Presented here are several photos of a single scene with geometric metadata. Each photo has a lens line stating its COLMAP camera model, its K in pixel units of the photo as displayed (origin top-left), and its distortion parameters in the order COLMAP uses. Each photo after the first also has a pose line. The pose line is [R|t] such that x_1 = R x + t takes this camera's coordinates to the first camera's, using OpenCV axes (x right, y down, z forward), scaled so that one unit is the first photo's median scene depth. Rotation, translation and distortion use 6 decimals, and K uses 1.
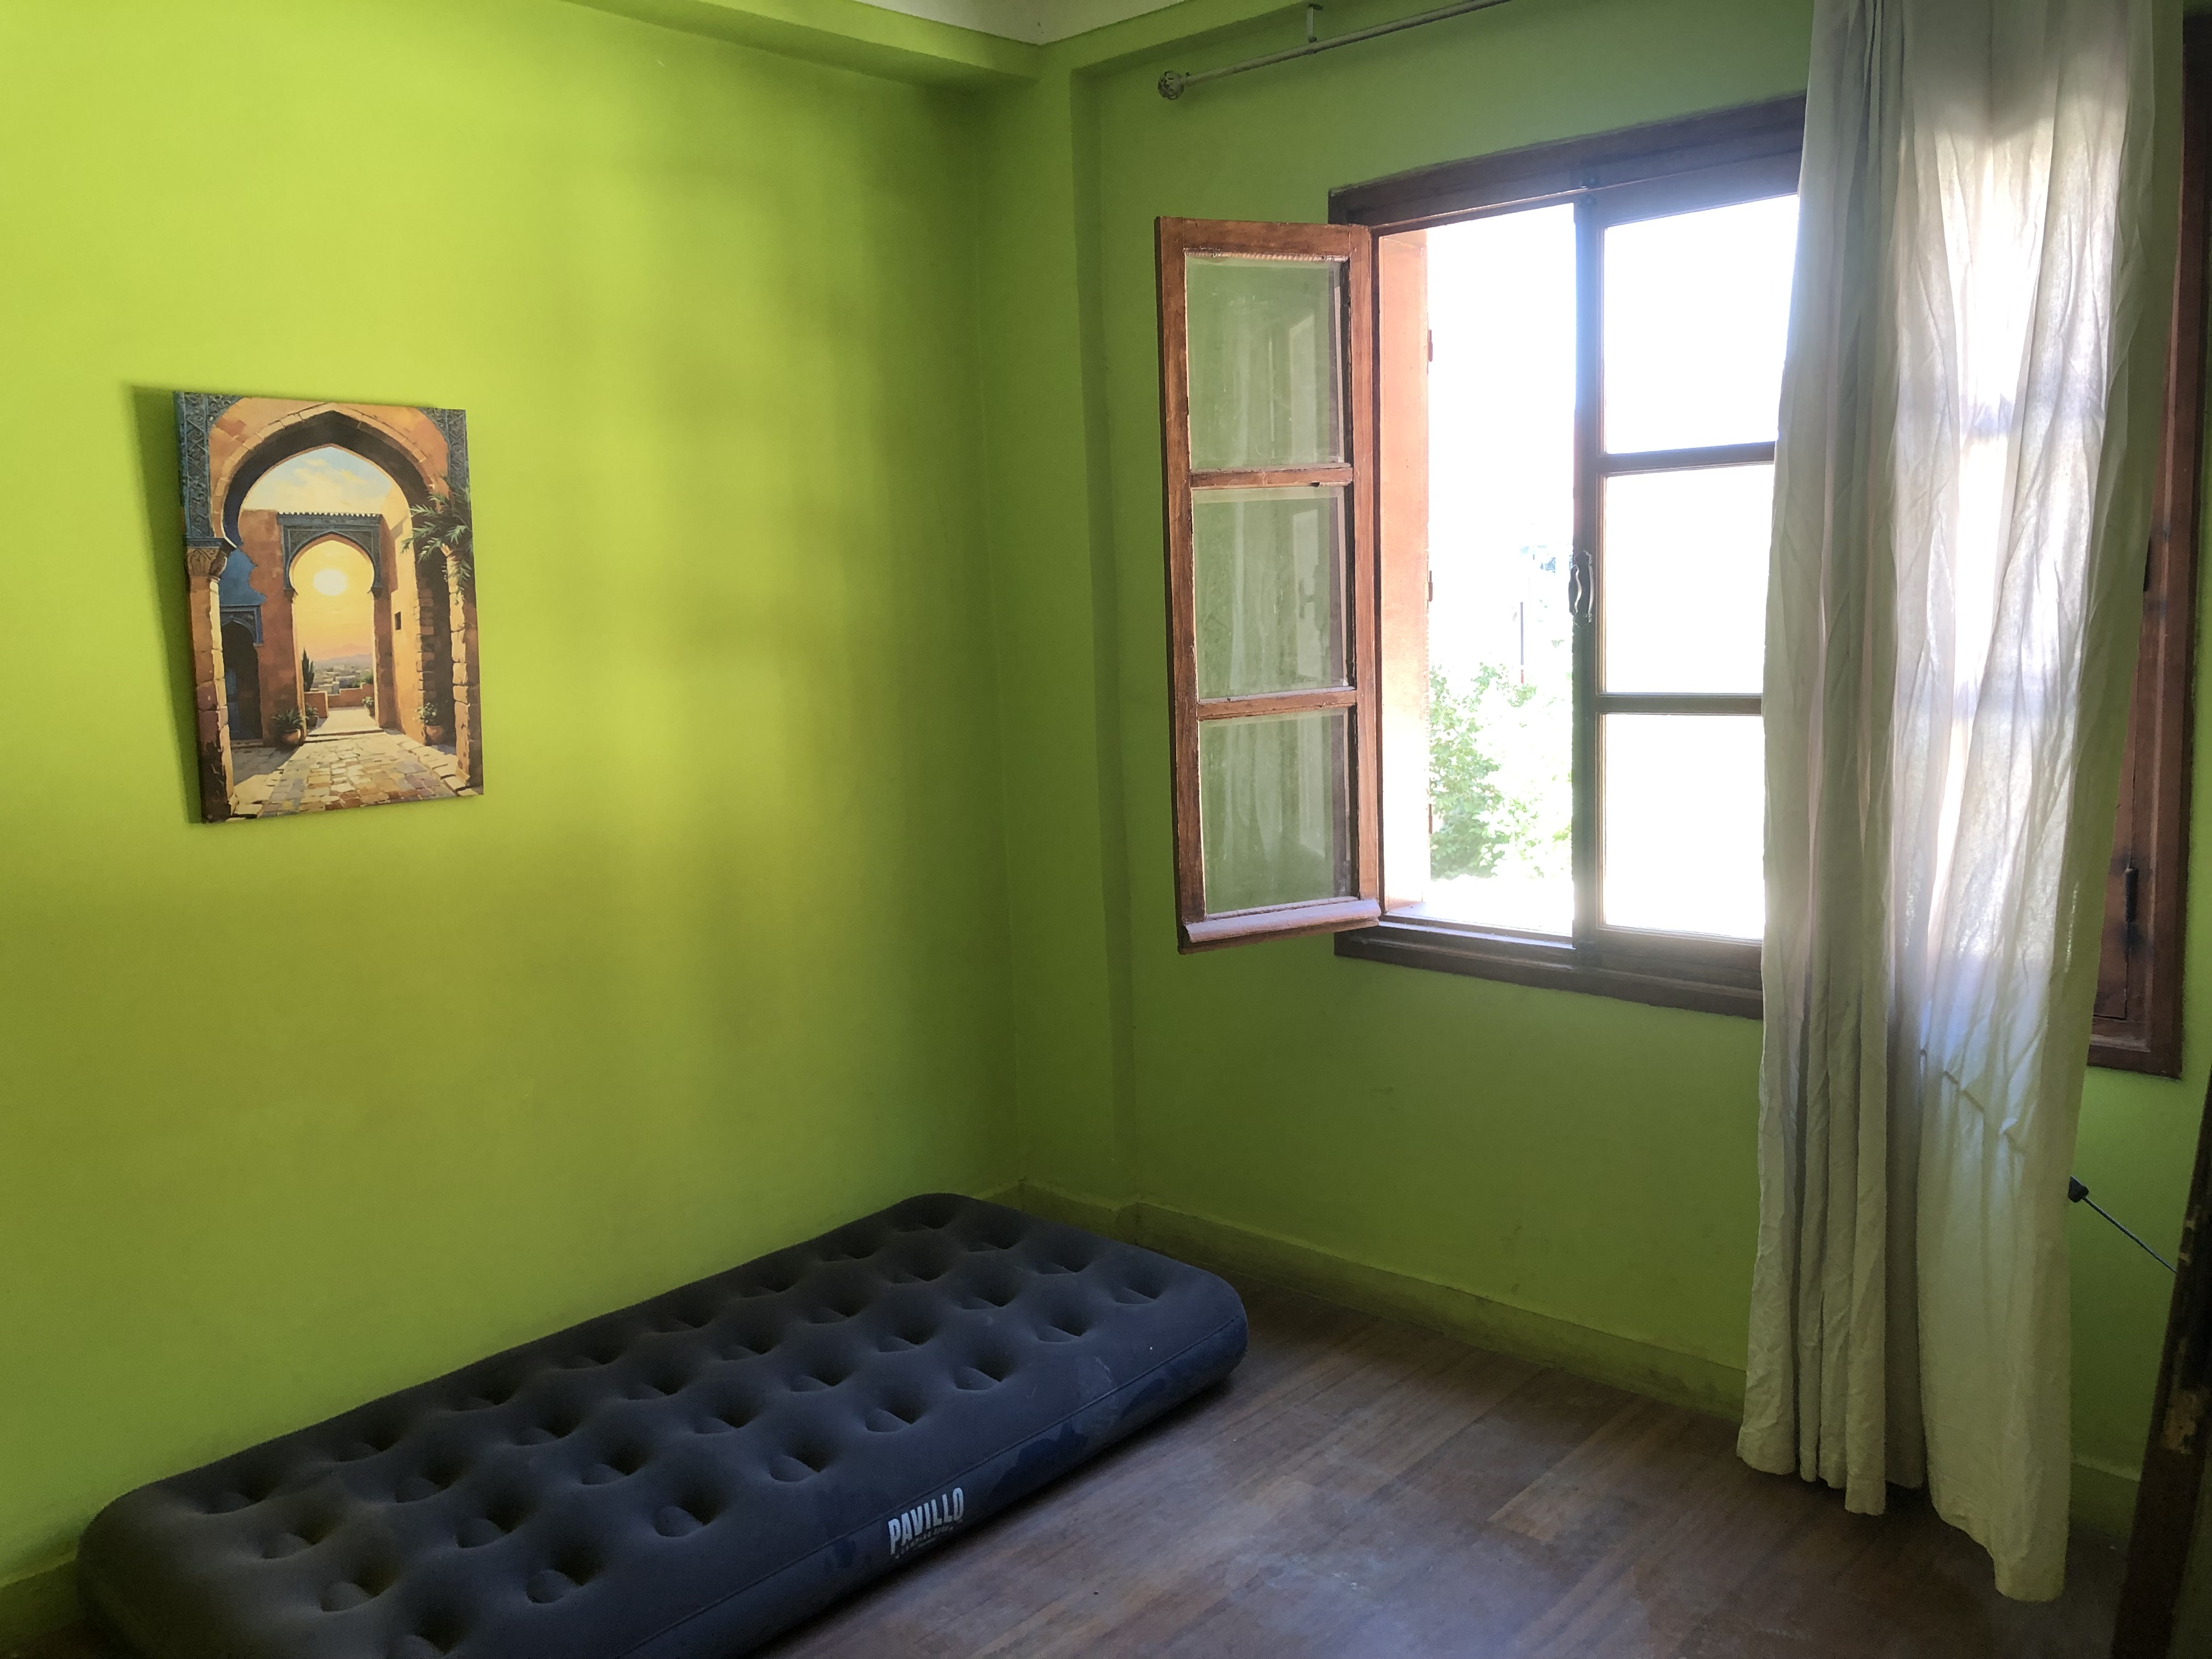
lens RADIAL K [[1888.1, 0, 1108.7], [0, 1888.1, 806.9], [0, 0, 1]] dist [-0.014596, 0.003795]
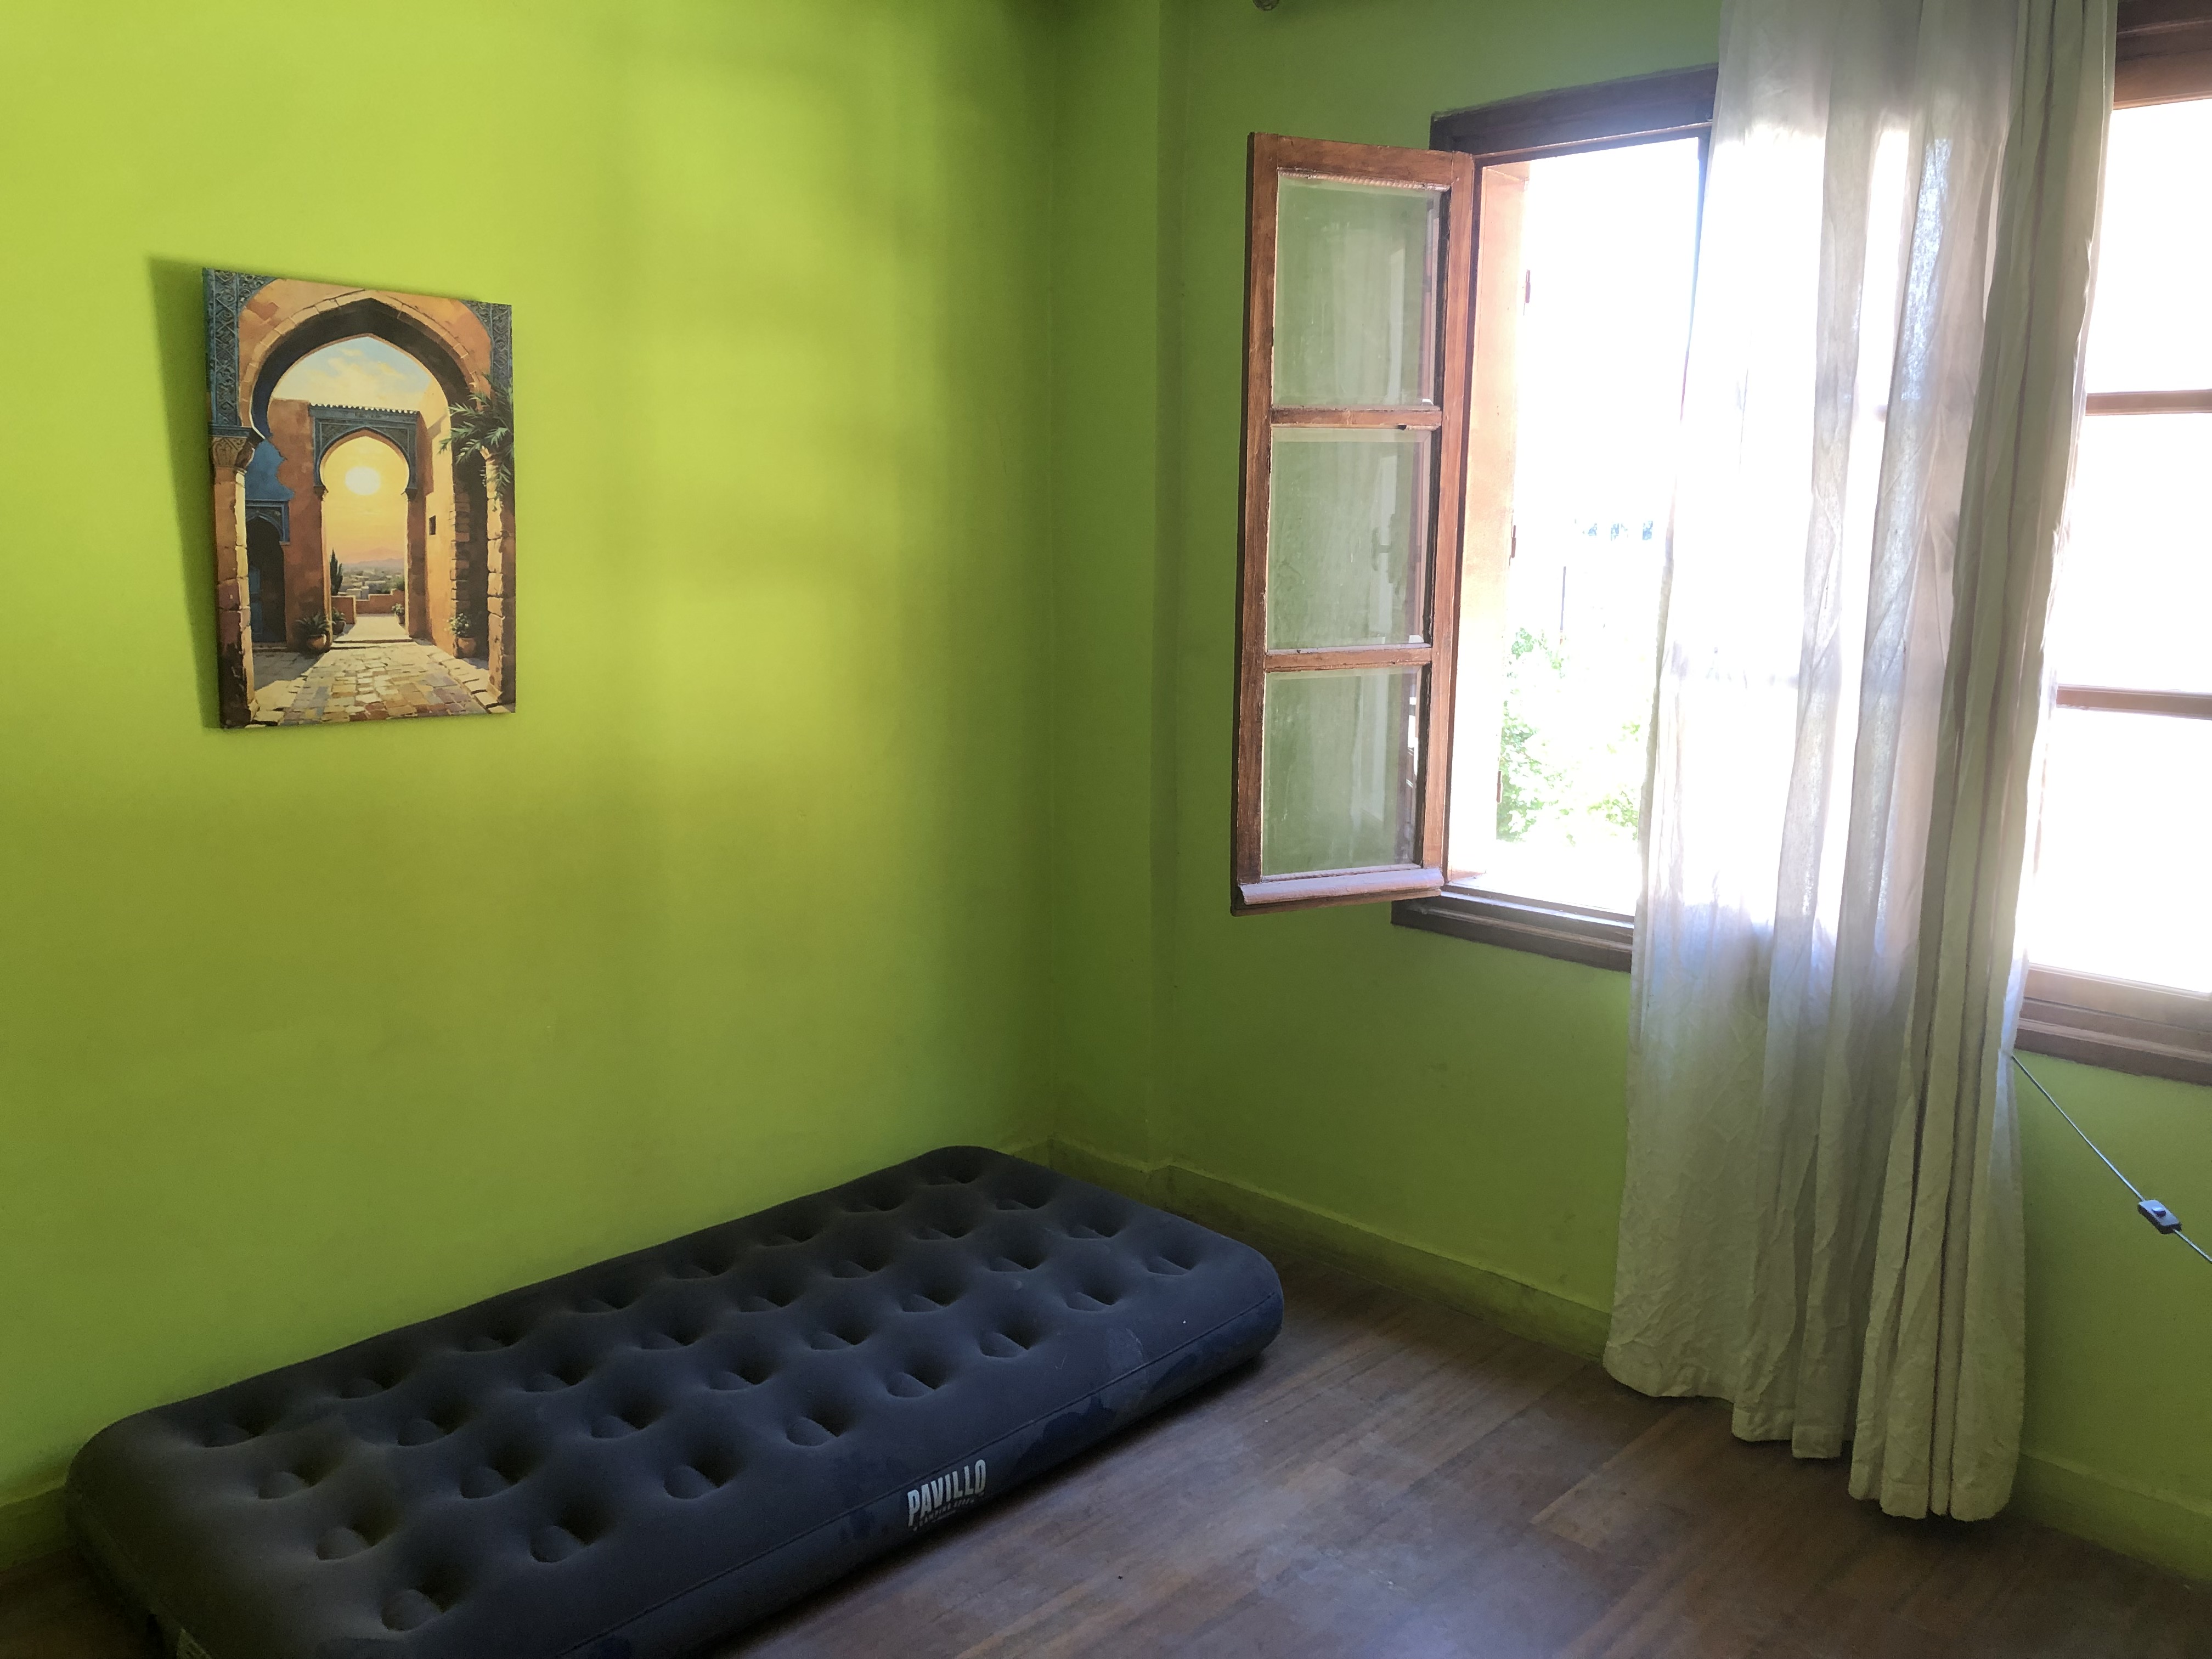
lens RADIAL K [[1892.5, 0, 1106.0], [0, 1892.5, 829.5], [0, 0, 1]] dist [-0.005824, -0.001202]
pose [[0.998655, 0.049887, -0.014092, -0.017245], [-0.049273, 0.997945, 0.040974, -0.001533], [0.016107, -0.040224, 0.999061, 0.047424]]
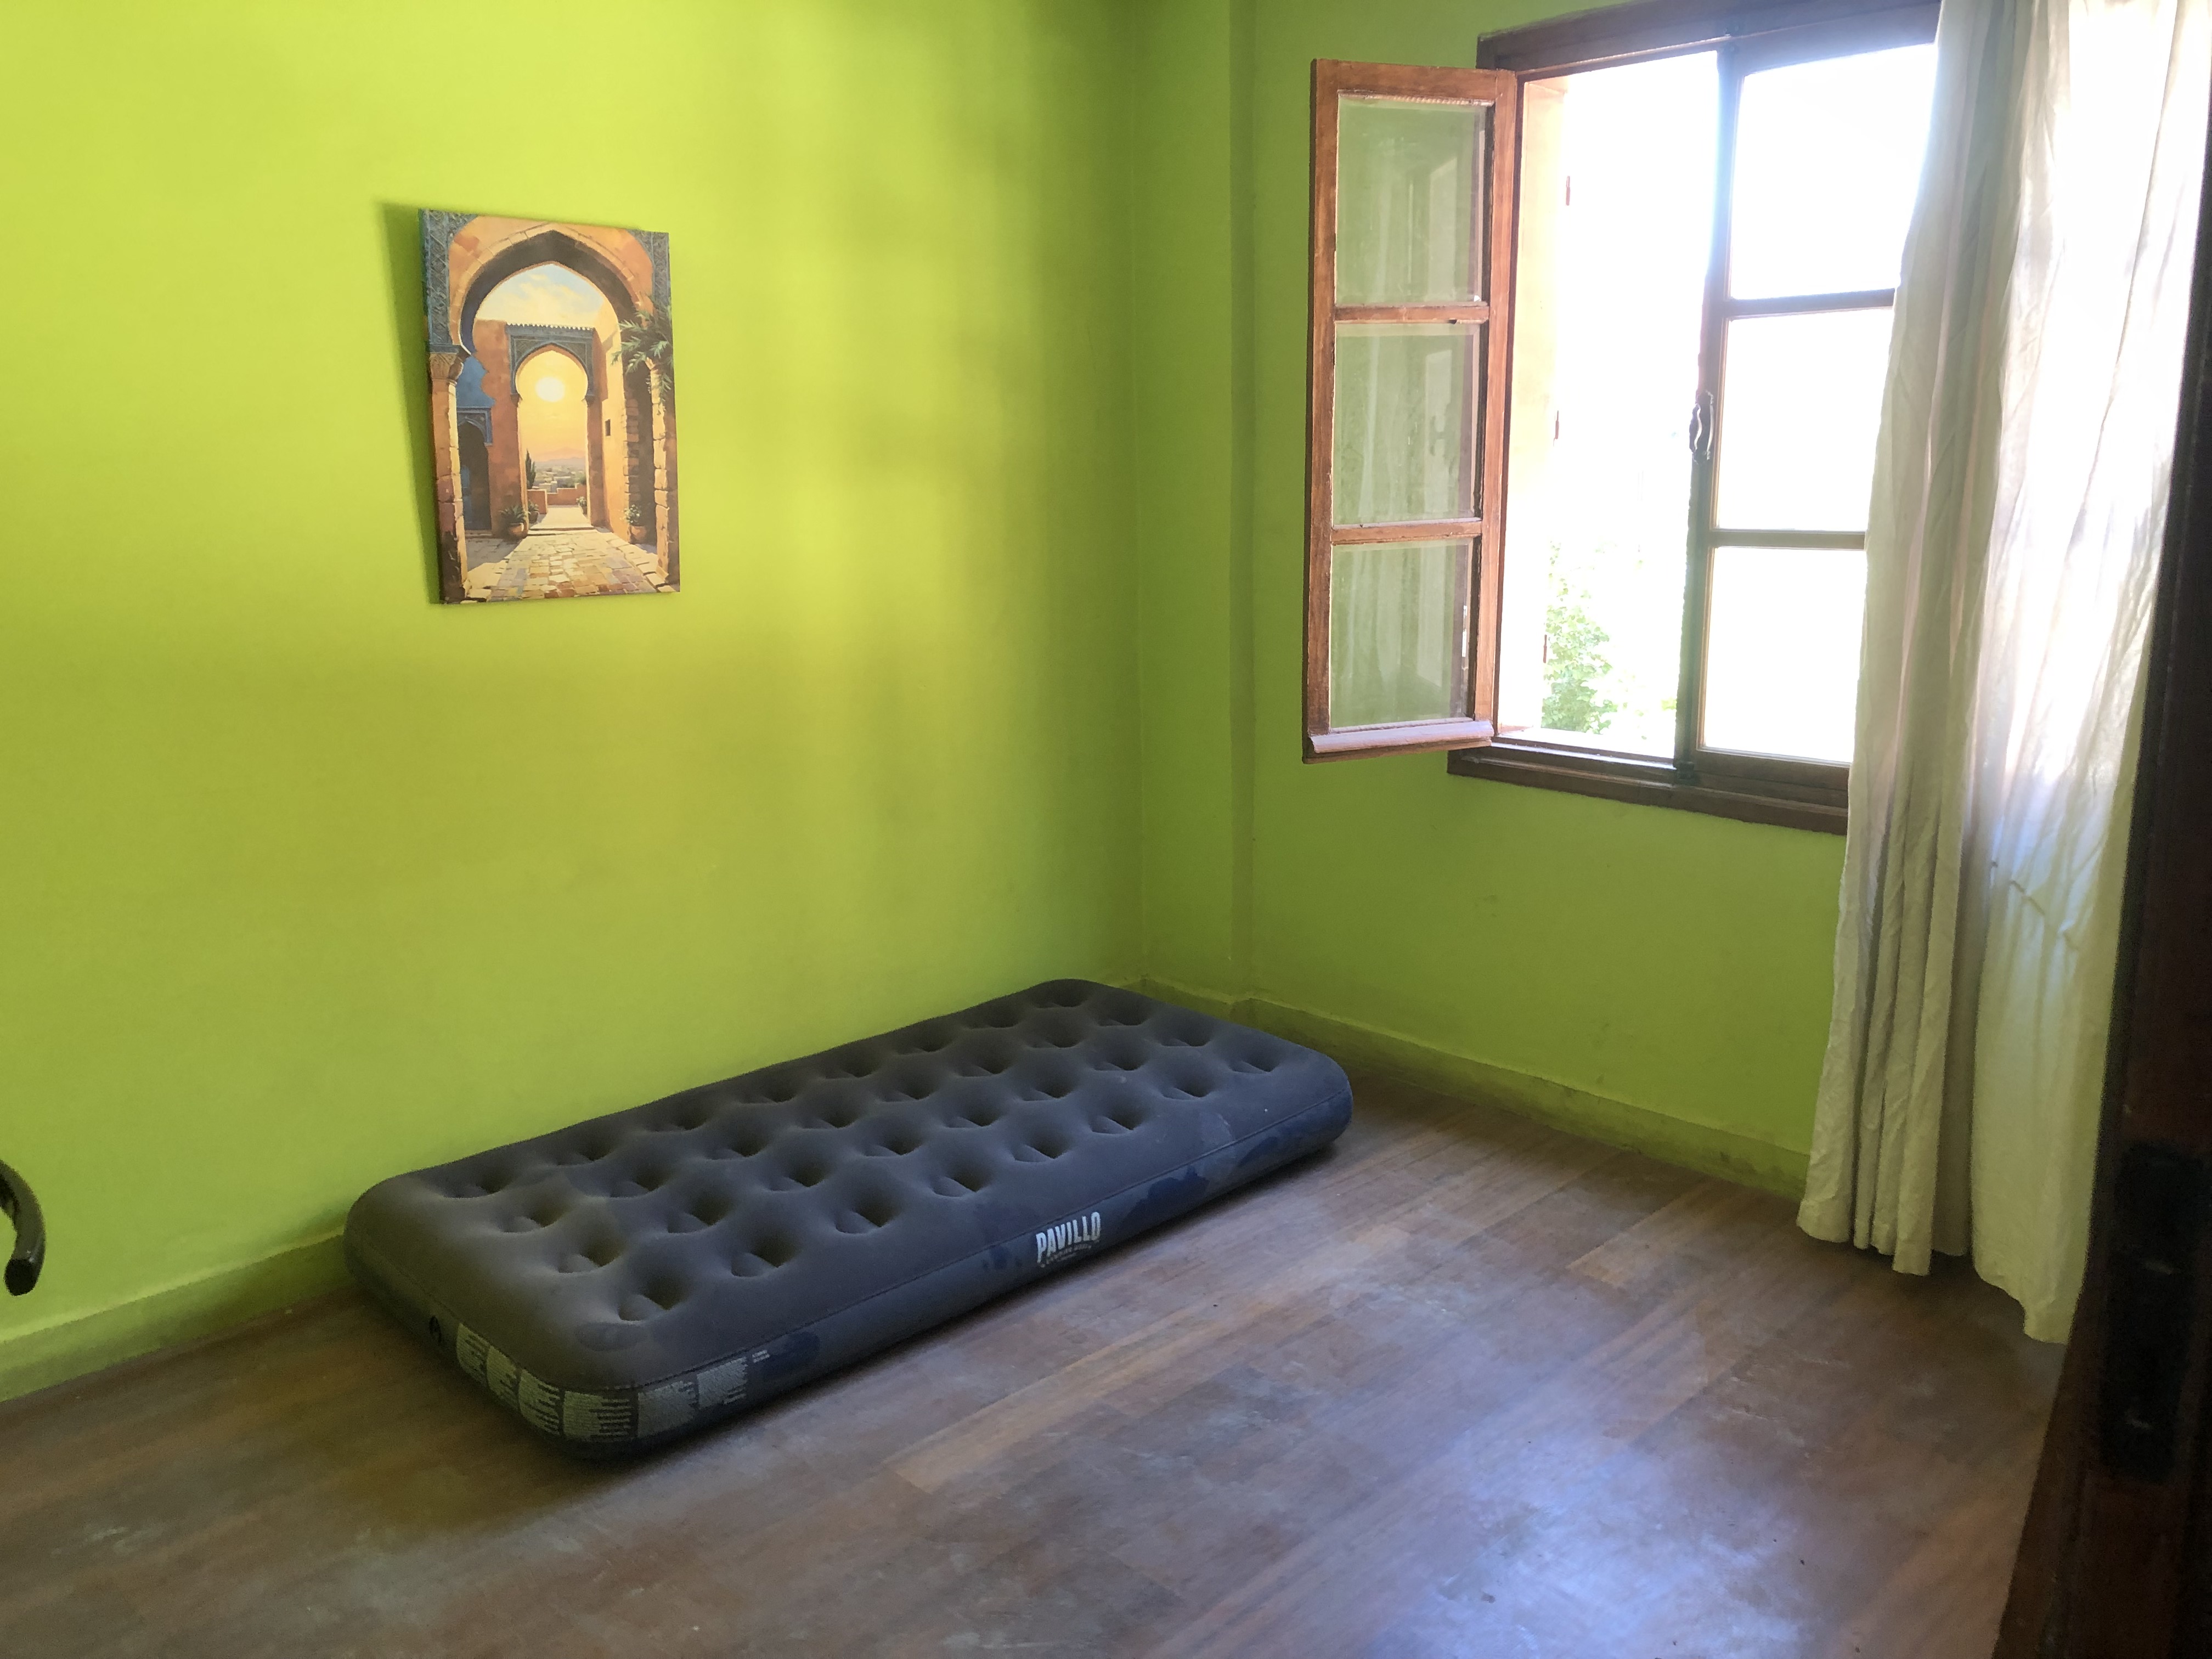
lens RADIAL K [[1879.3, 0, 1101.5], [0, 1879.3, 843.9], [0, 0, 1]] dist [-0.006852, -0.015952]
pose [[0.997798, 0.036816, -0.055169, -0.020426], [-0.031572, 0.995157, 0.093092, 0.032224], [0.058330, -0.091146, 0.994128, -0.096204]]
